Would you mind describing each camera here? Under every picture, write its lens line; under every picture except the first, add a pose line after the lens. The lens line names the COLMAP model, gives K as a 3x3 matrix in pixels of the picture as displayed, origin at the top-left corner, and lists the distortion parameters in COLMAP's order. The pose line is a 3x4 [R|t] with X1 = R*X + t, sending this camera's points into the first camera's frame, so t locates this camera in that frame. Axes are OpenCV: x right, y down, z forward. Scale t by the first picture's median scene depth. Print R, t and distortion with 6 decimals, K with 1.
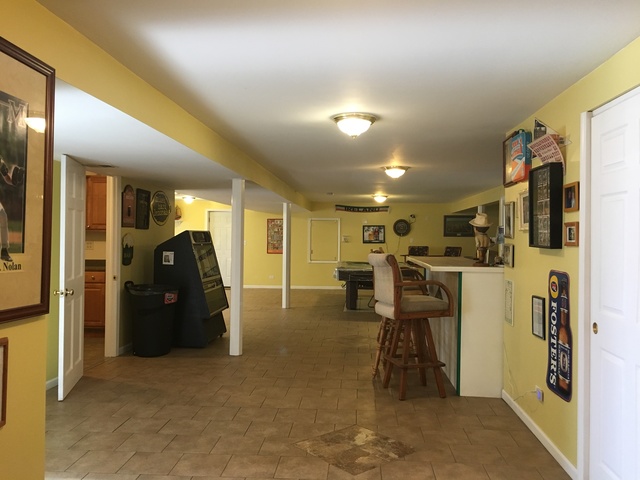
lens RADIAL K [[546.2, 0, 320.2], [0, 546.2, 238.3], [0, 0, 1]] dist [0.047778, -0.062160]
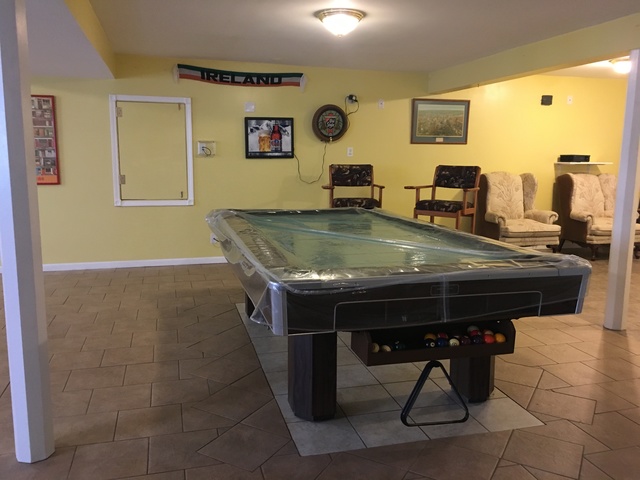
lens RADIAL K [[546.2, 0, 318.4], [0, 546.2, 241.1], [0, 0, 1]] dist [0.047778, -0.062160]
pose [[0.938855, -0.050704, 0.340558, -0.020687], [-0.002537, 0.988052, 0.154100, 0.006887], [-0.344303, -0.145542, 0.927509, 0.560911]]
